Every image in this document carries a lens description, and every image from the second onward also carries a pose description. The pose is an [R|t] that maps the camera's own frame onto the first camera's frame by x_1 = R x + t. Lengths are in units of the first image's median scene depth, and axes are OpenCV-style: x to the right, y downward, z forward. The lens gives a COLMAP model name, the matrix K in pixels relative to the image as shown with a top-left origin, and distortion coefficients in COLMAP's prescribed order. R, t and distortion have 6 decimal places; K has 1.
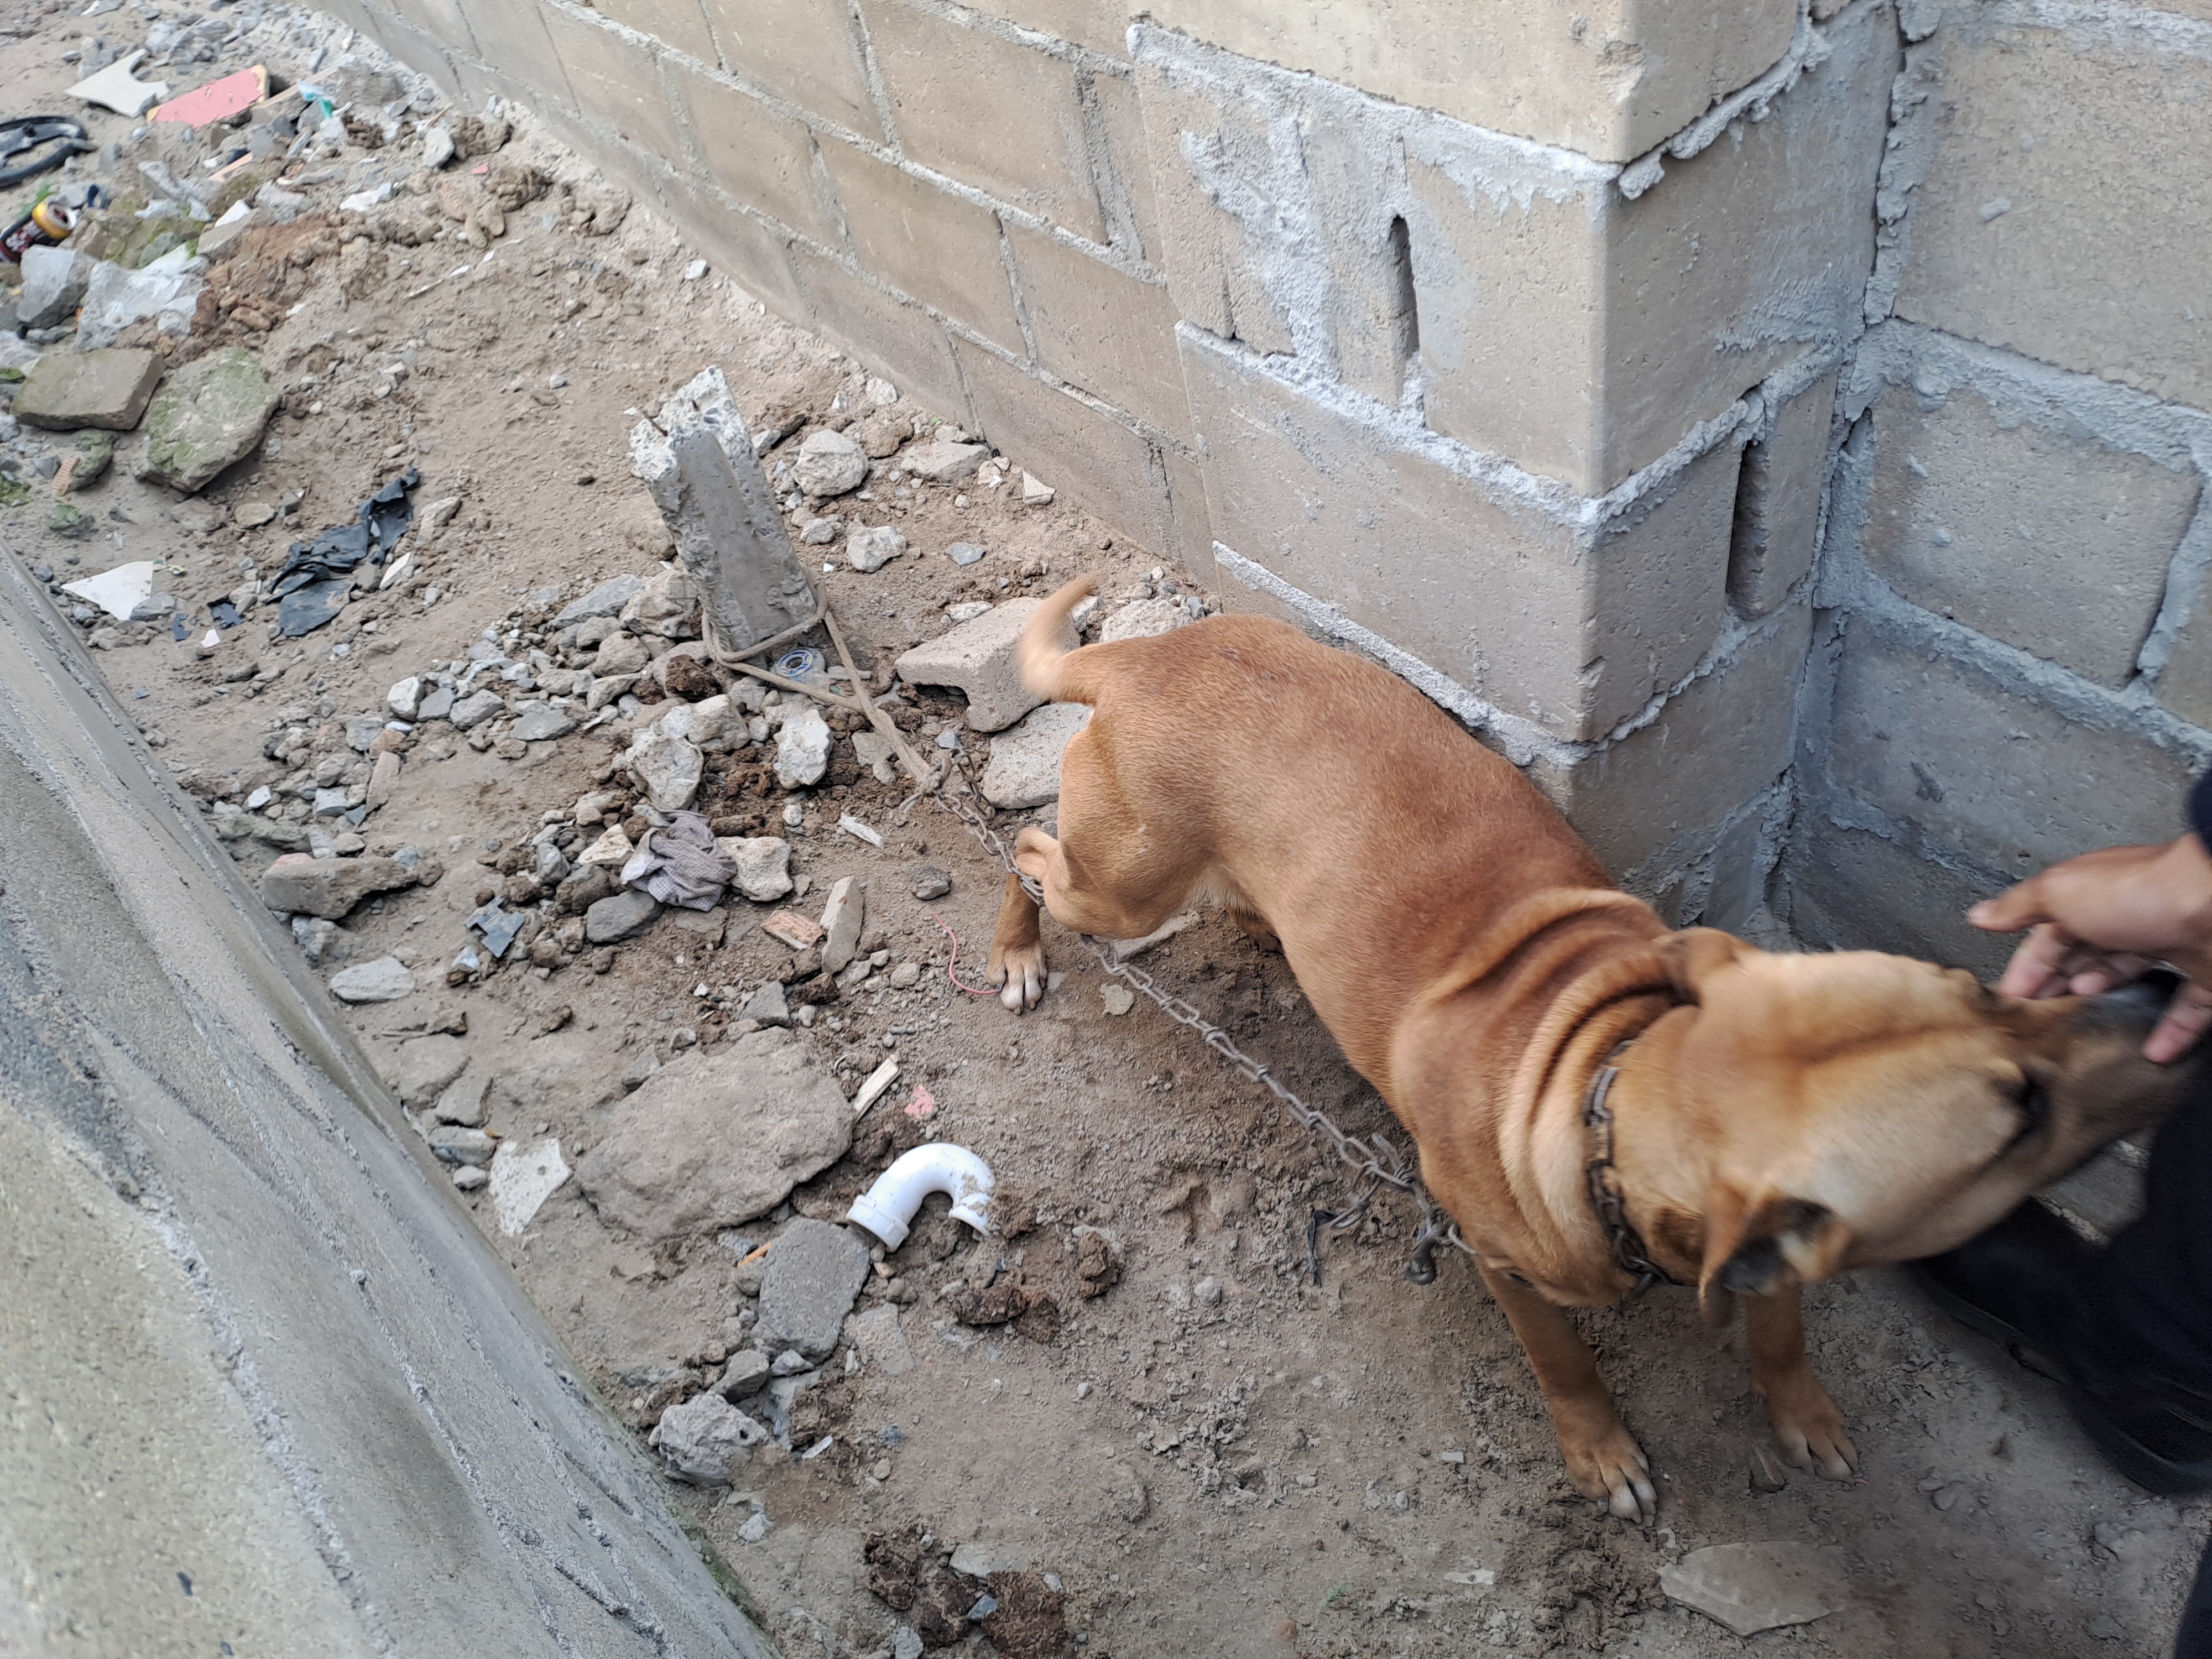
lens RADIAL K [[1637.1, 0, 1152.0], [0, 1637.1, 824.0], [0, 0, 1]] dist [0.066473, -0.071142]
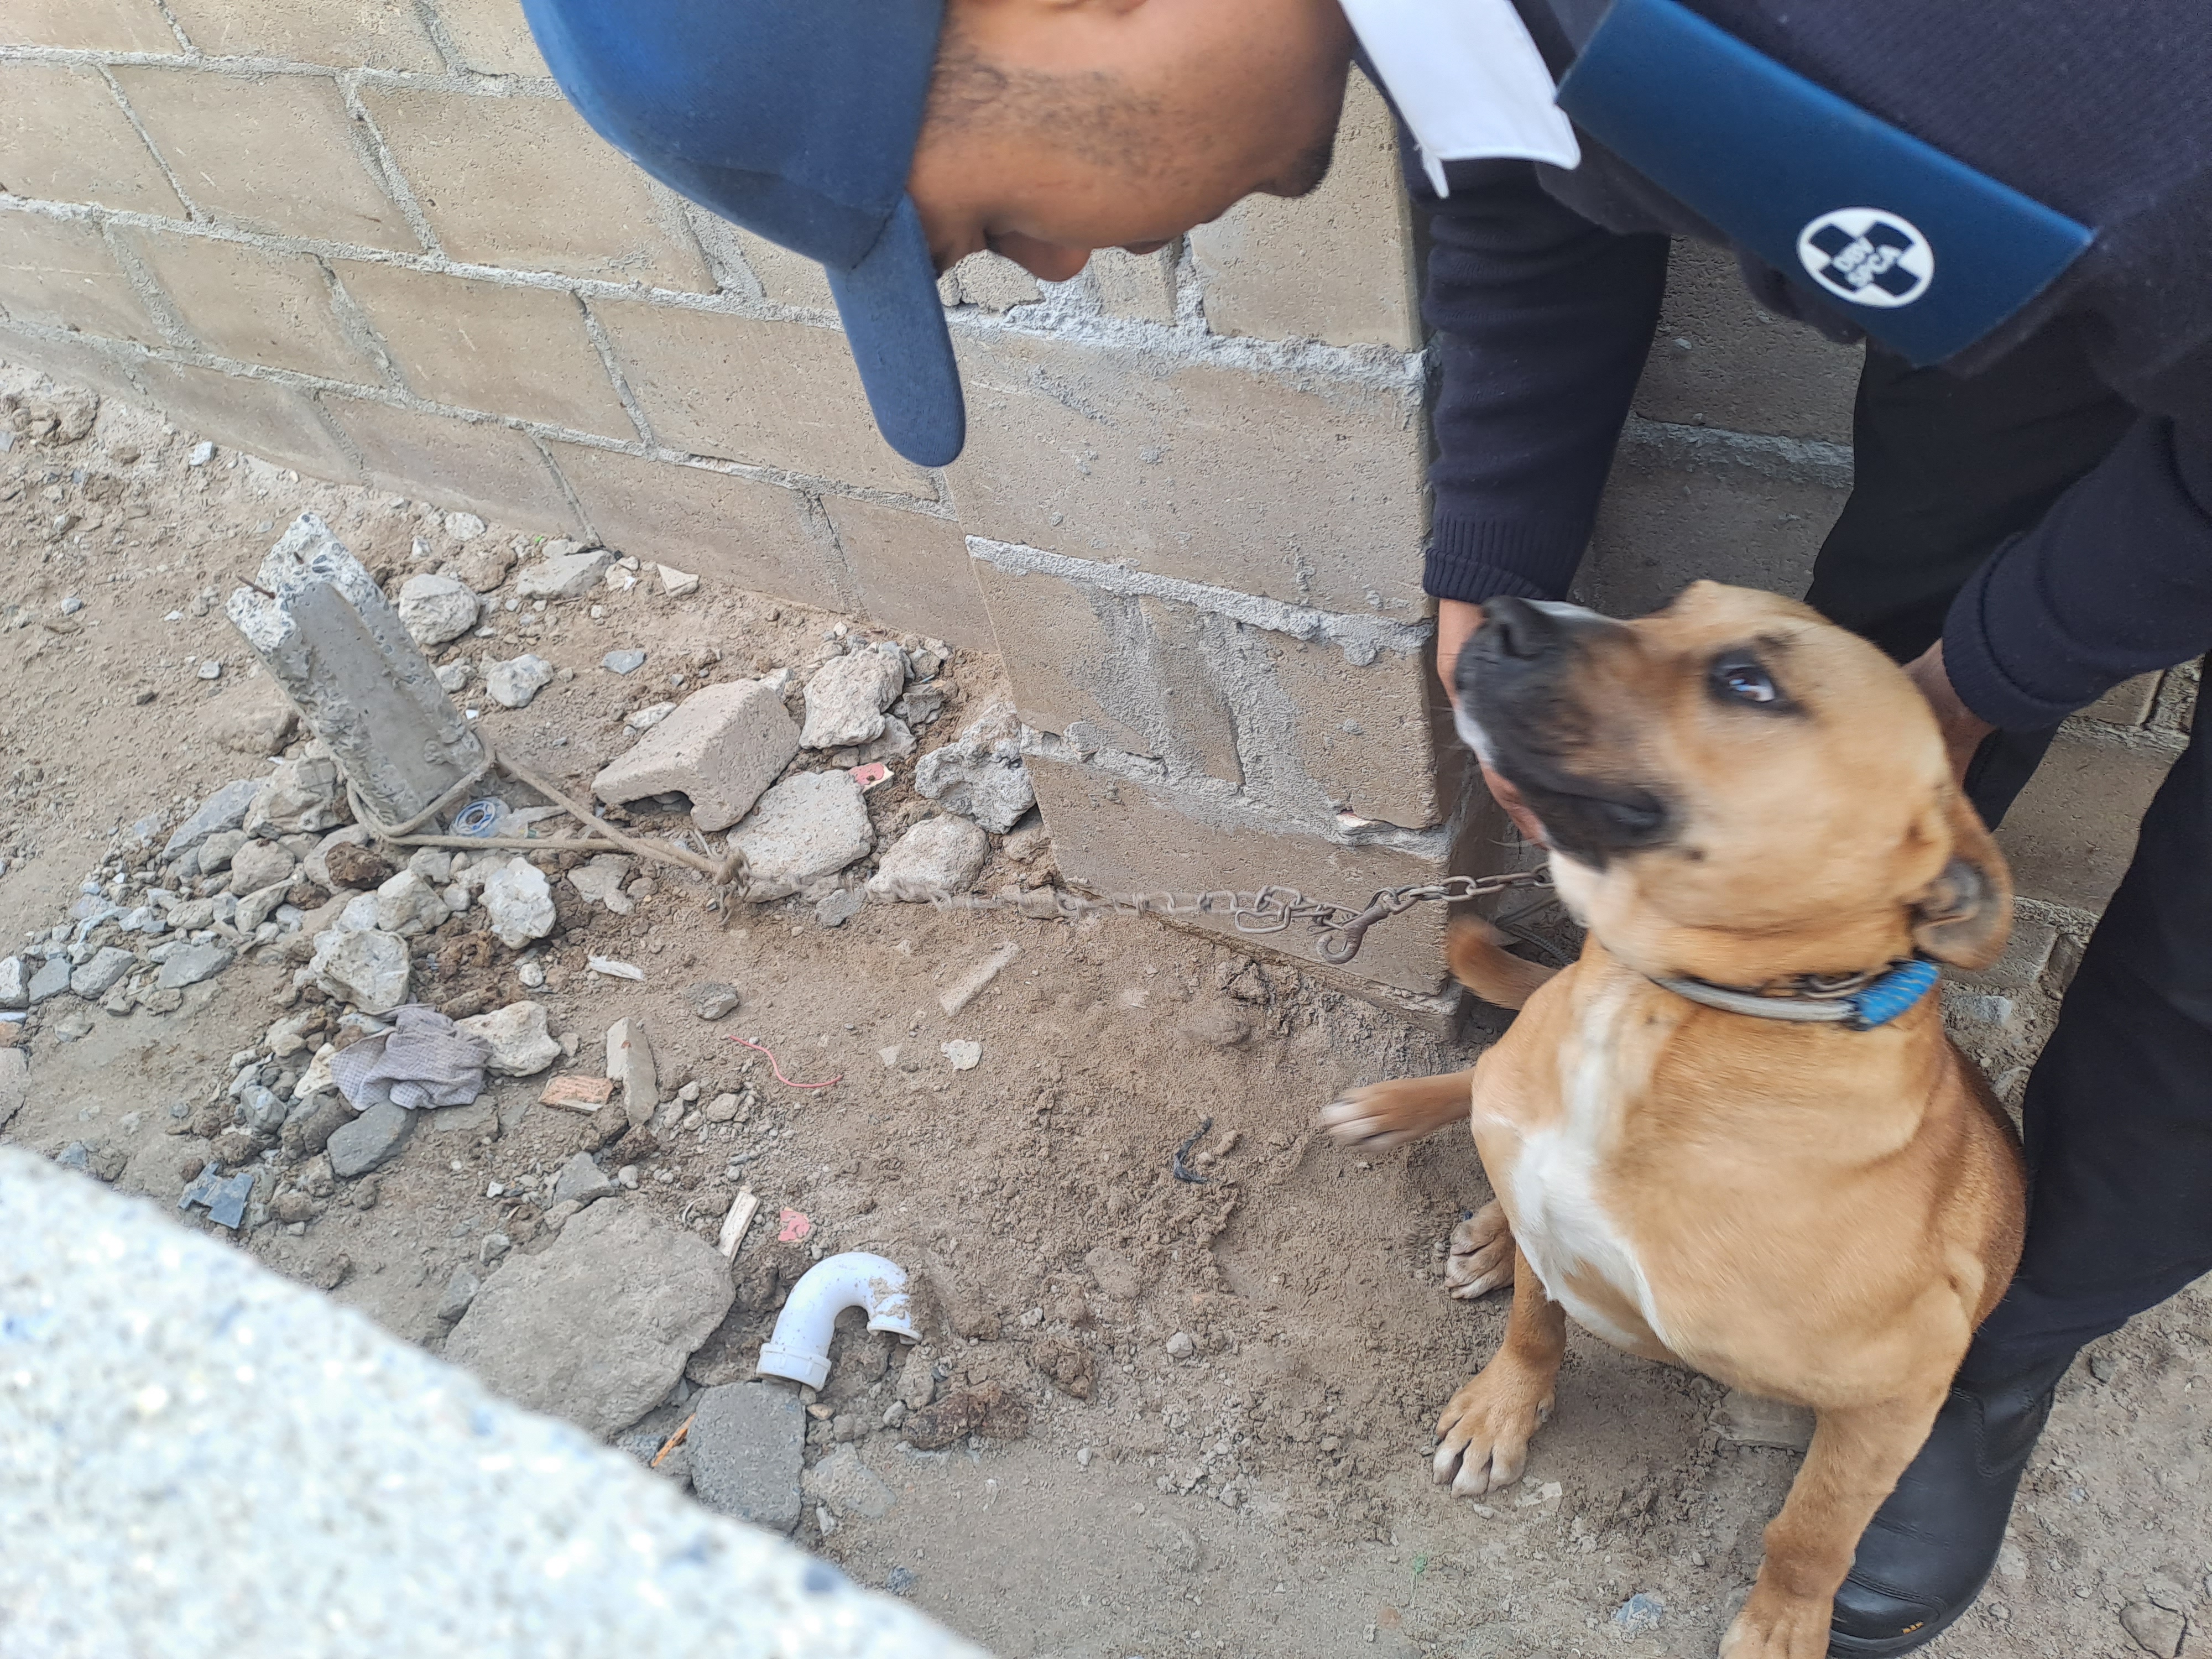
lens RADIAL K [[1637.1, 0, 1083.2], [0, 1637.1, 824.4], [0, 0, 1]] dist [0.066473, -0.071142]
pose [[0.938961, -0.264966, 0.219419, -0.117342], [0.277381, 0.960373, -0.027270, 0.024773], [-0.203499, 0.086468, 0.975249, 0.061495]]
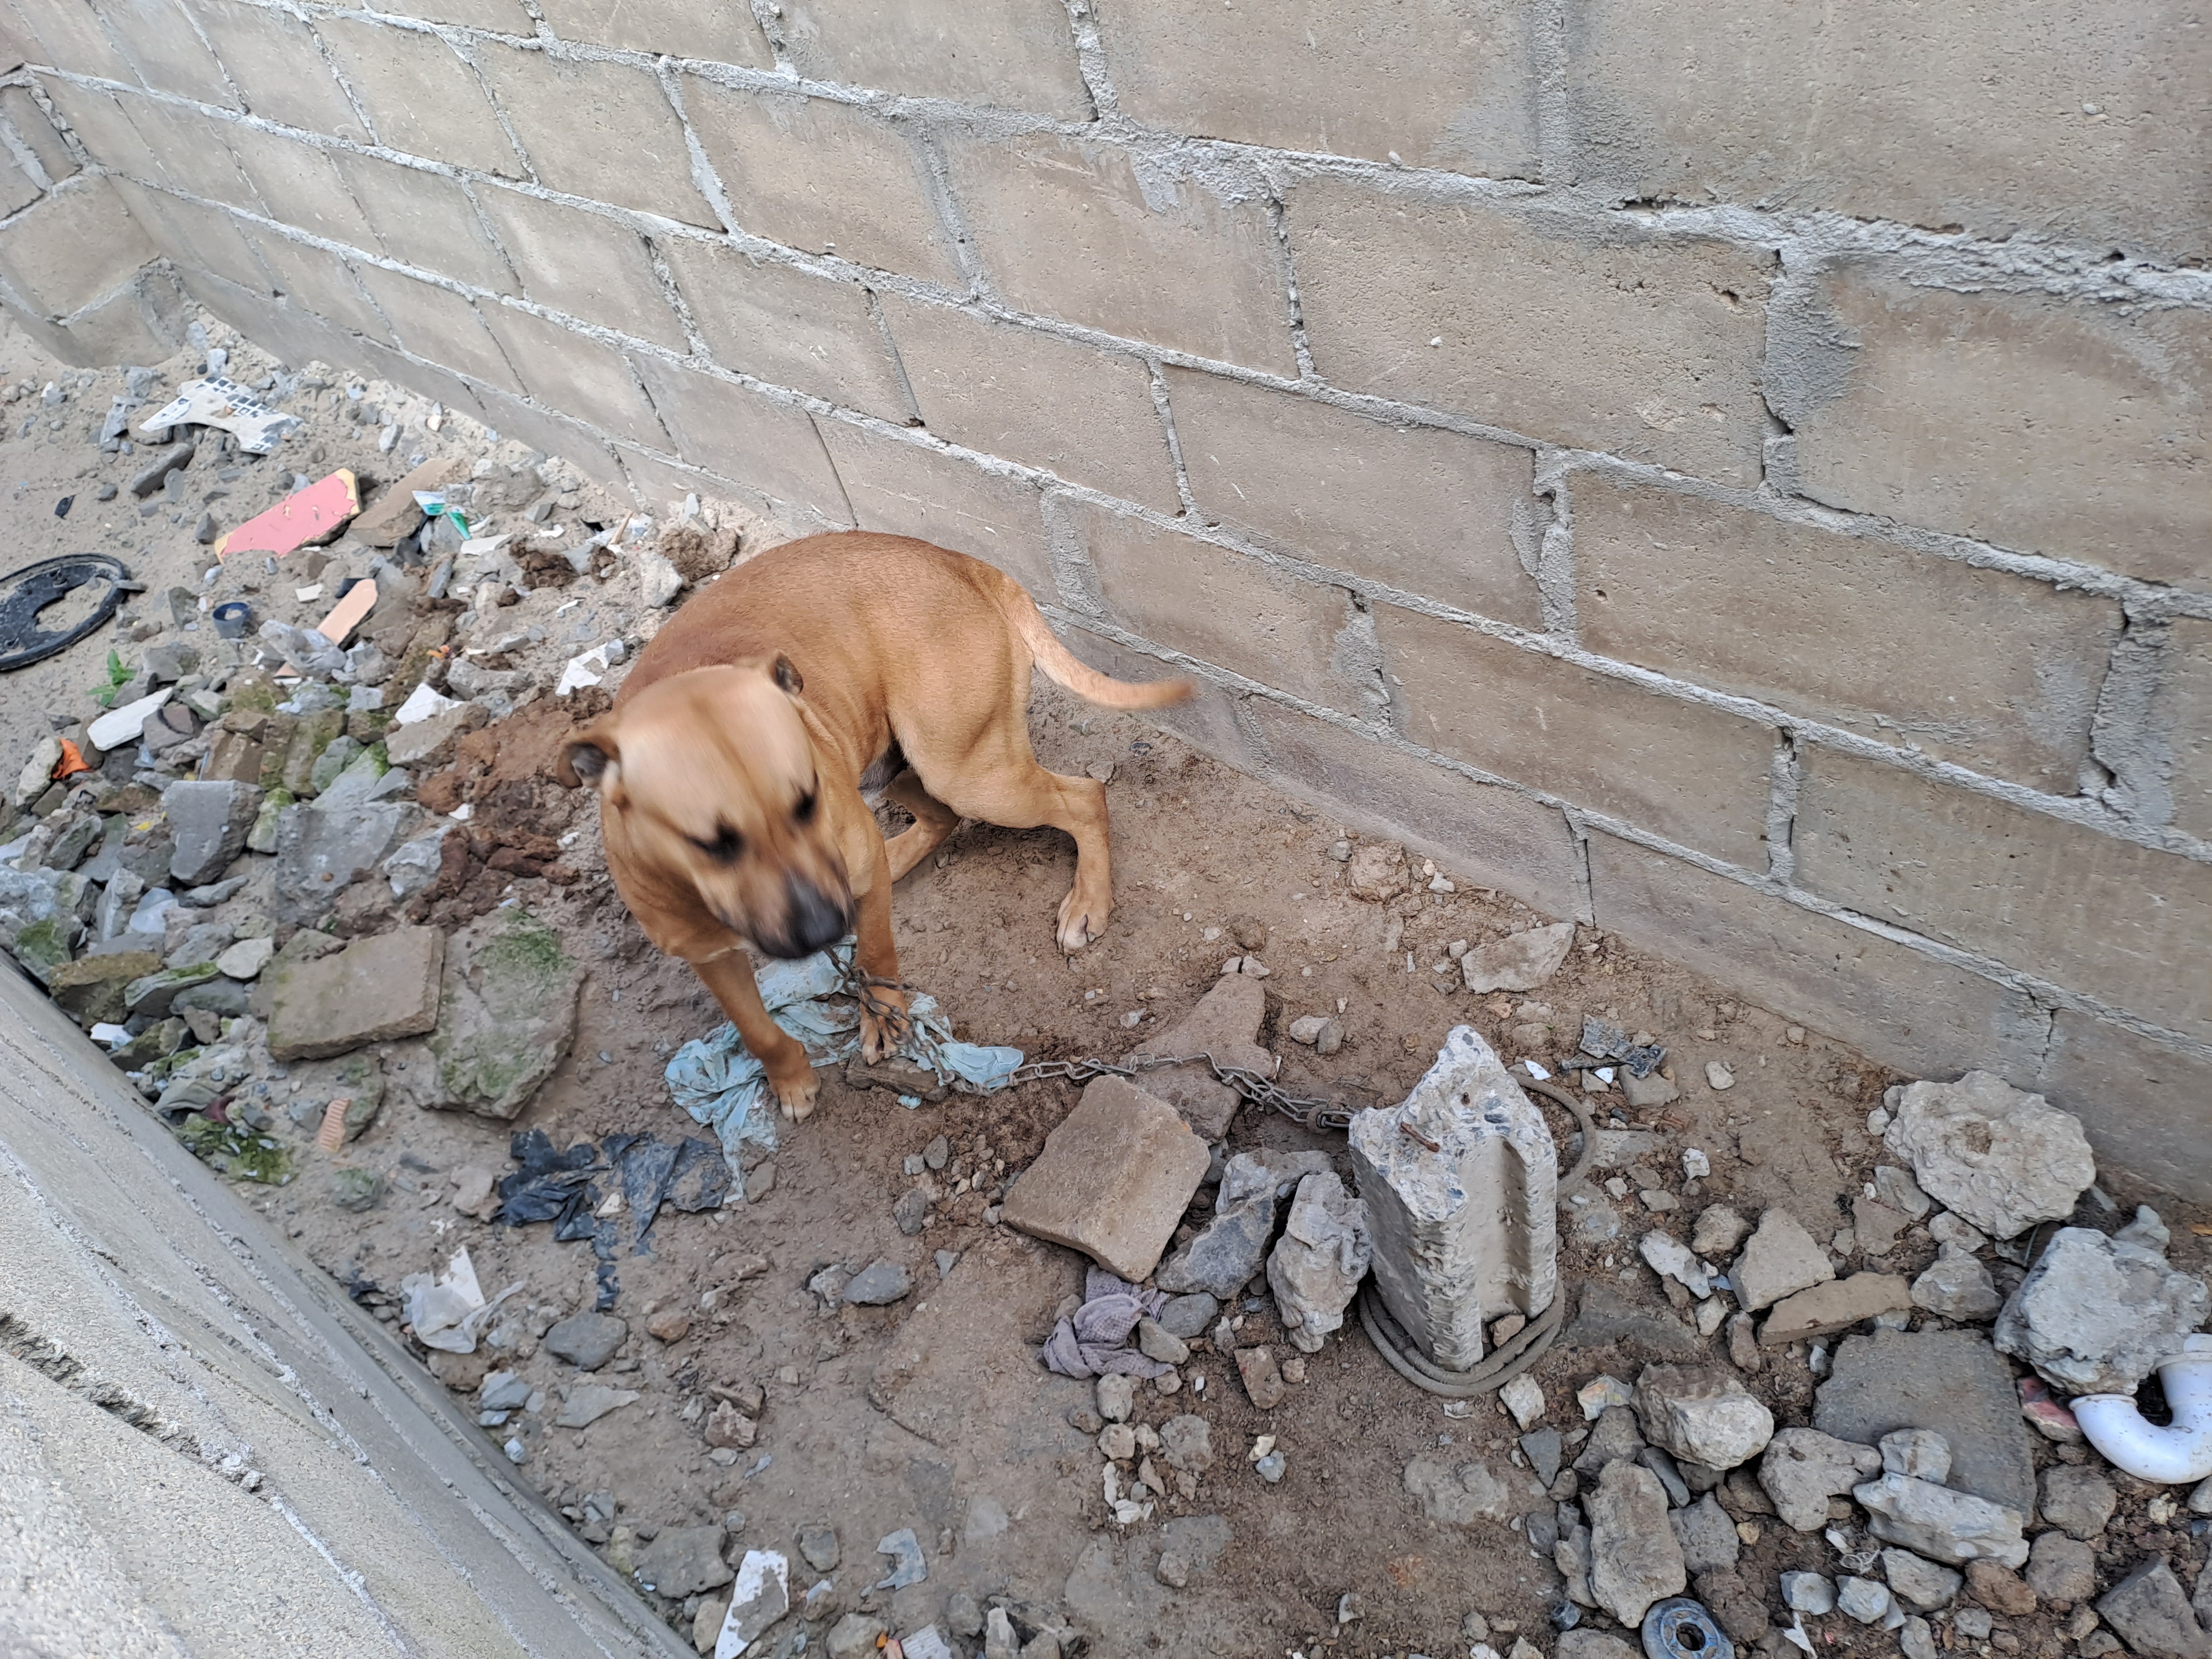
lens RADIAL K [[1637.1, 0, 1076.4], [0, 1637.1, 848.3], [0, 0, 1]] dist [0.066473, -0.071142]
pose [[0.985710, -0.166315, 0.026731, -0.450230], [0.166723, 0.985907, -0.013806, -0.384157], [-0.024058, 0.018066, 0.999547, 0.317300]]
